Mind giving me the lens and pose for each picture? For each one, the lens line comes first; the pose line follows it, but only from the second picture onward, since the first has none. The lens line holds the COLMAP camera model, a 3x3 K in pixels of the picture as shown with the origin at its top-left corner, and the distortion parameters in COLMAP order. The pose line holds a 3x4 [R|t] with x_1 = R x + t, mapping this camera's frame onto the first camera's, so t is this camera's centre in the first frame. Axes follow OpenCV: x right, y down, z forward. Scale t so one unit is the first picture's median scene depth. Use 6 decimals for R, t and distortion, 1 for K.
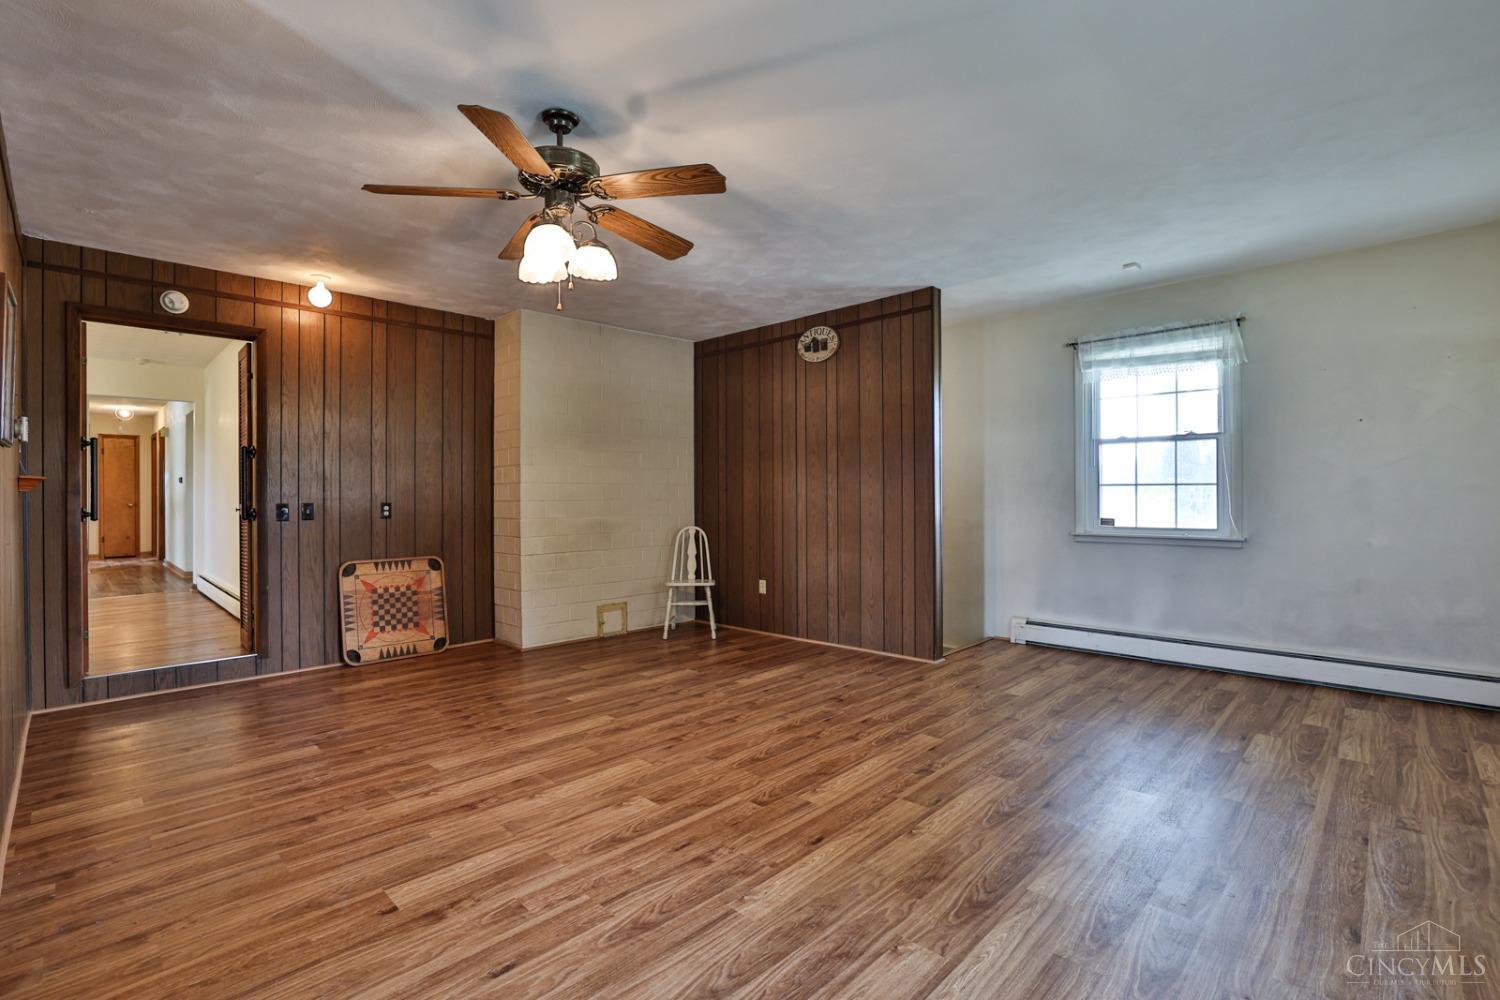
lens RADIAL K [[678.6, 0, 745.4], [0, 678.6, 494.4], [0, 0, 1]] dist [-0.001439, 0.000237]
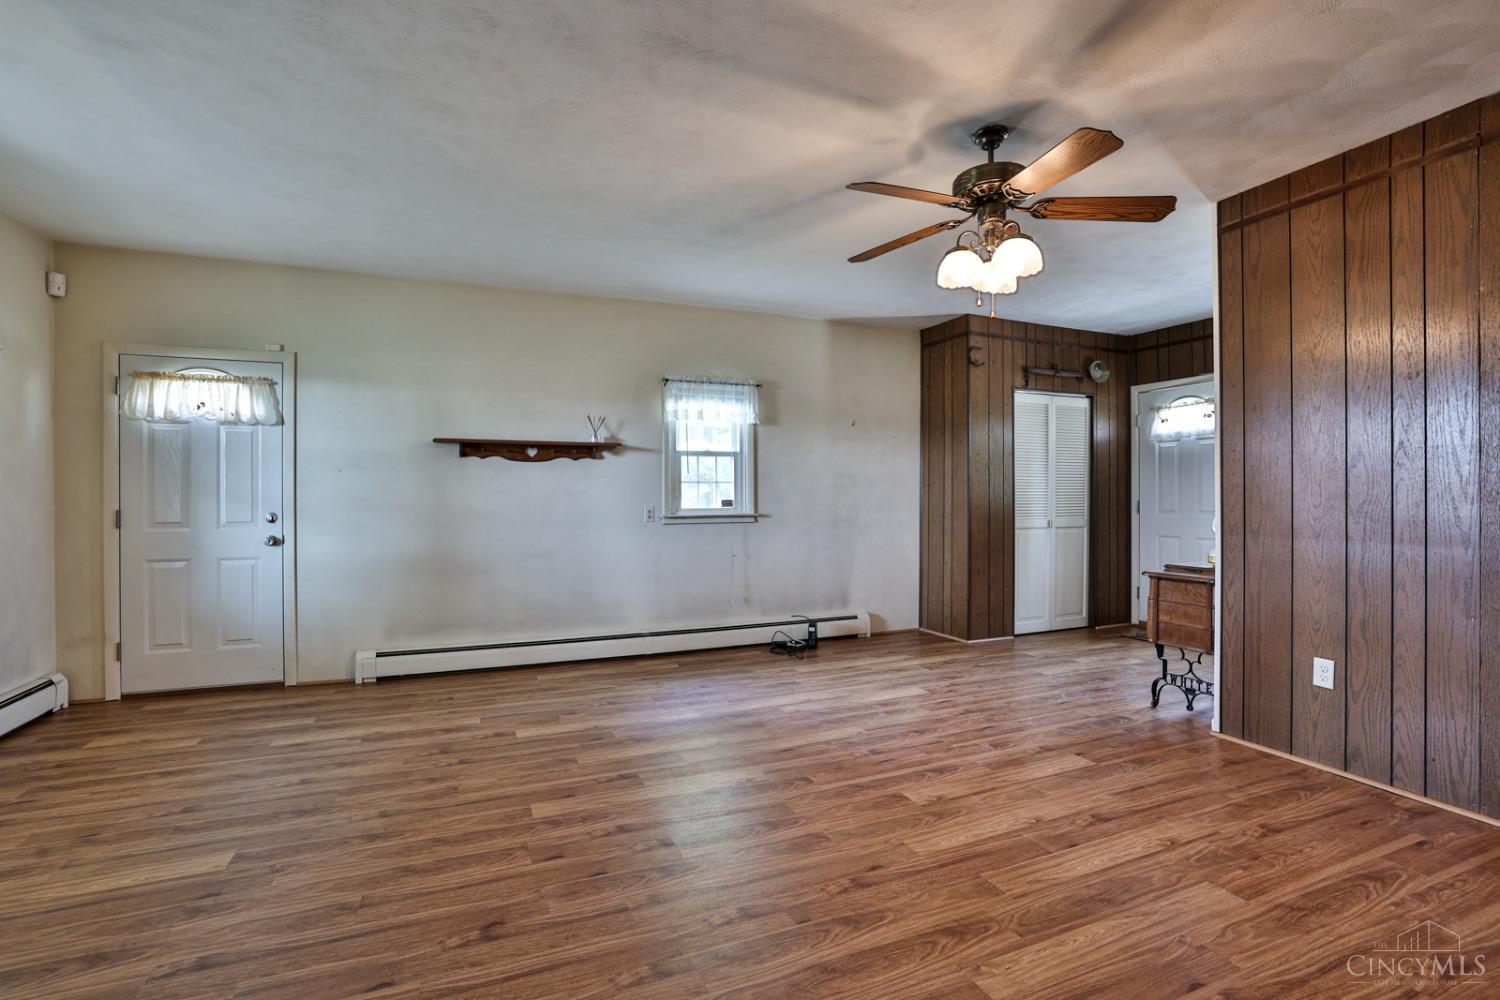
lens RADIAL K [[678.6, 0, 745.4], [0, 678.6, 494.4], [0, 0, 1]] dist [-0.001439, 0.000237]
pose [[-0.917691, 0.009395, 0.397185, -0.324271], [0.006935, 0.999947, -0.007631, 0.005269], [-0.397235, -0.004248, -0.917707, 2.038243]]
